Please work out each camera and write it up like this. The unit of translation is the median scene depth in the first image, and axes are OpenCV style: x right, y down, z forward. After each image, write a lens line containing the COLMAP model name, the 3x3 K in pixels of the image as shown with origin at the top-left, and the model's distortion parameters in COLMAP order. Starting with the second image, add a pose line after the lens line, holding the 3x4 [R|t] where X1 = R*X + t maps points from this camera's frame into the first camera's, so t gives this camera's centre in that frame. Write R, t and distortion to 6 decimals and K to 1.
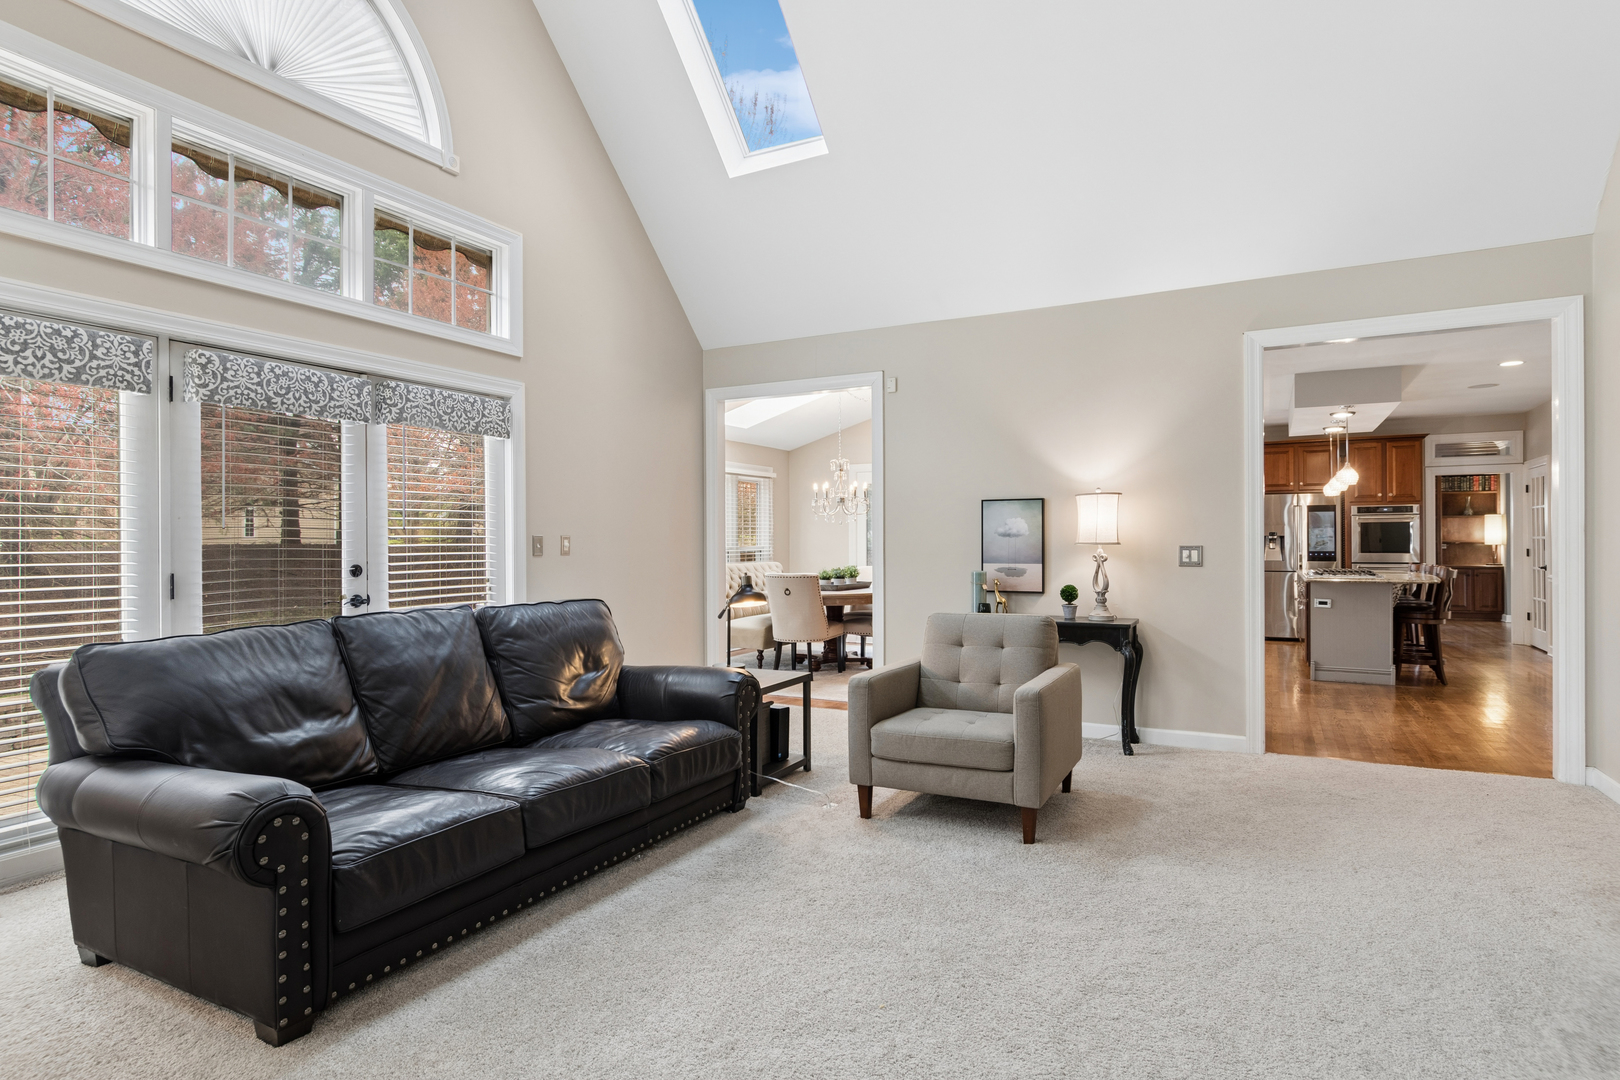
lens RADIAL K [[854.2, 0, 810.0], [0, 854.2, 540.0], [0, 0, 1]] dist [-0.000463, -0.000135]
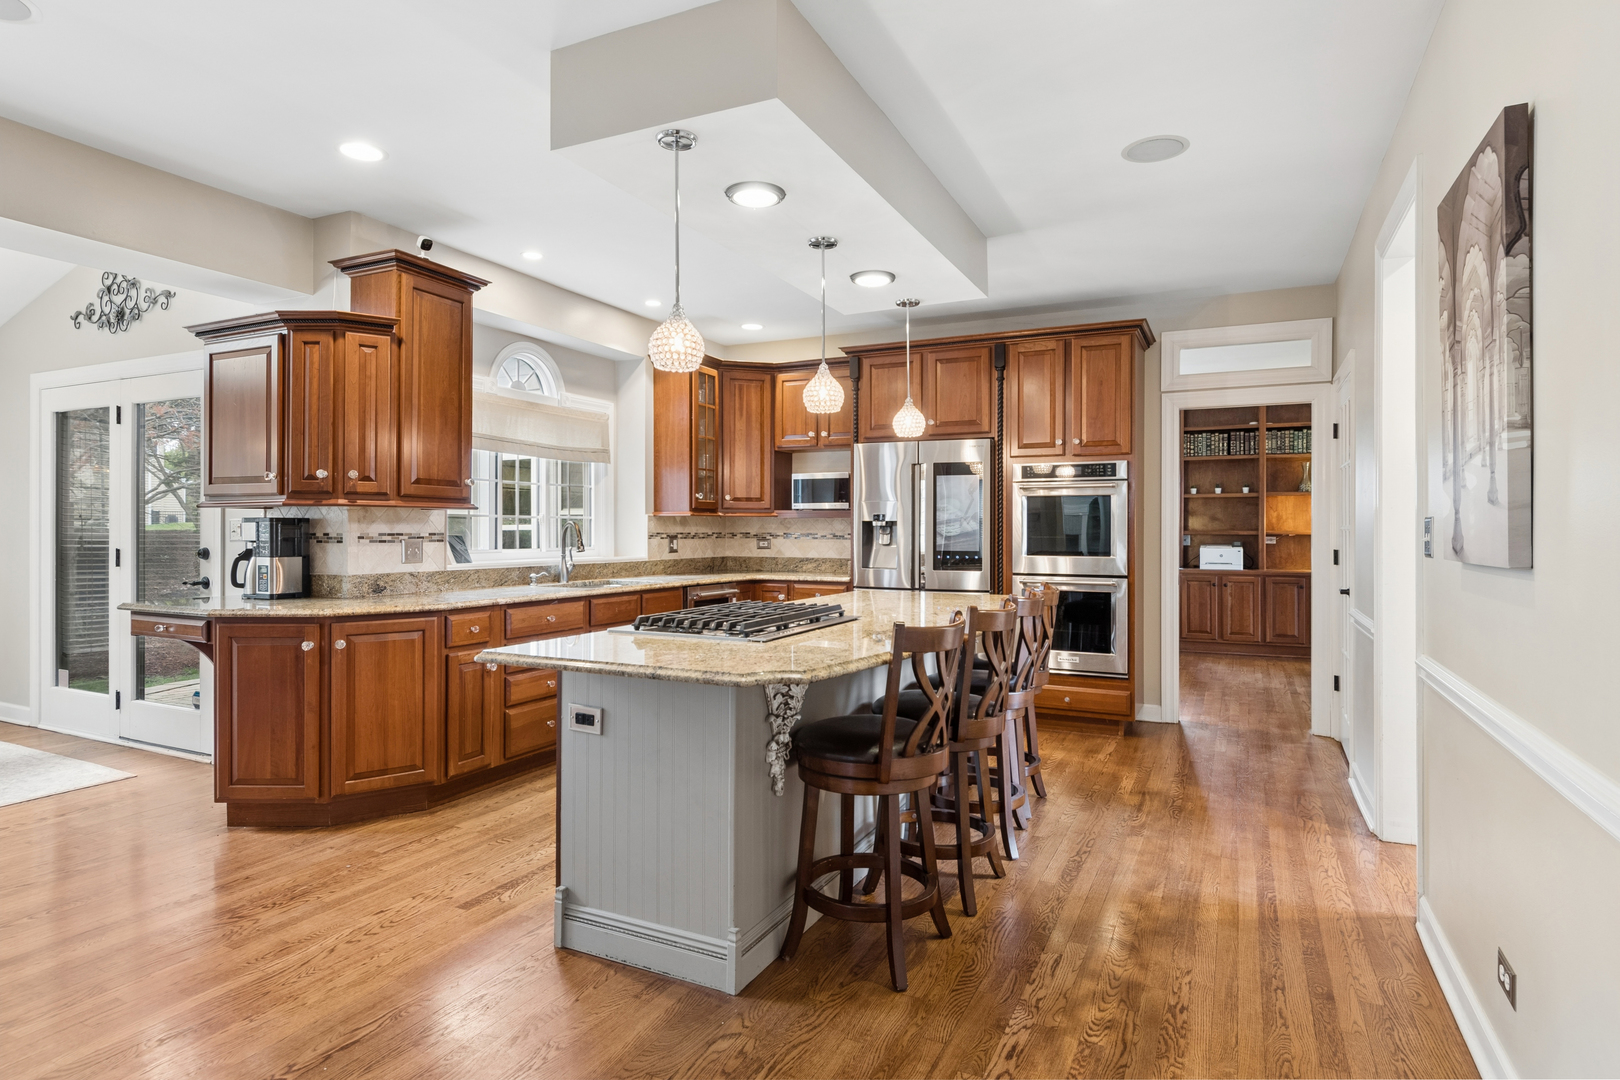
lens RADIAL K [[861.6, 0, 810.0], [0, 861.6, 540.0], [0, 0, 1]] dist [0.001408, 0.000140]
pose [[0.998958, 0.009178, 0.044702, 0.491862], [-0.010094, 0.999743, 0.020307, -0.002626], [-0.044504, -0.020737, 0.998794, 0.483752]]
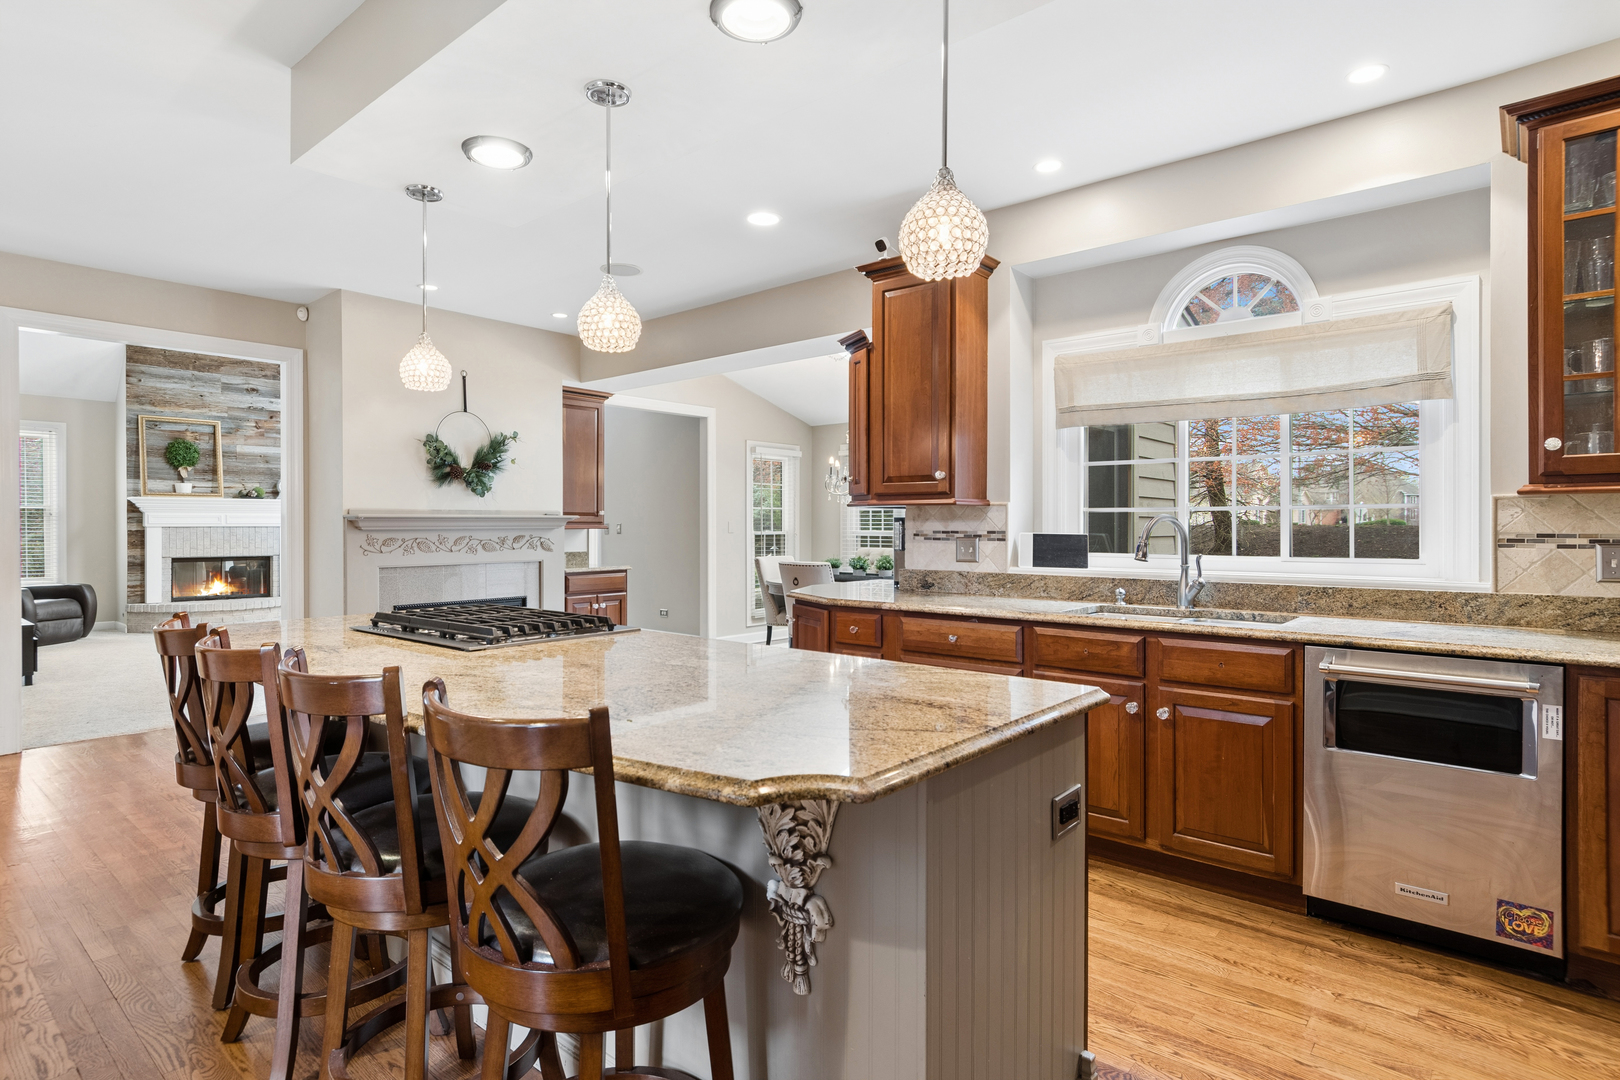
lens RADIAL K [[854.2, 0, 810.0], [0, 854.2, 540.0], [0, 0, 1]] dist [-0.000463, -0.000135]
pose [[-0.209516, 0.019980, -0.977601, 0.924940], [0.008406, 0.999791, 0.018632, 0.003605], [0.977769, -0.004314, -0.209640, 1.313158]]
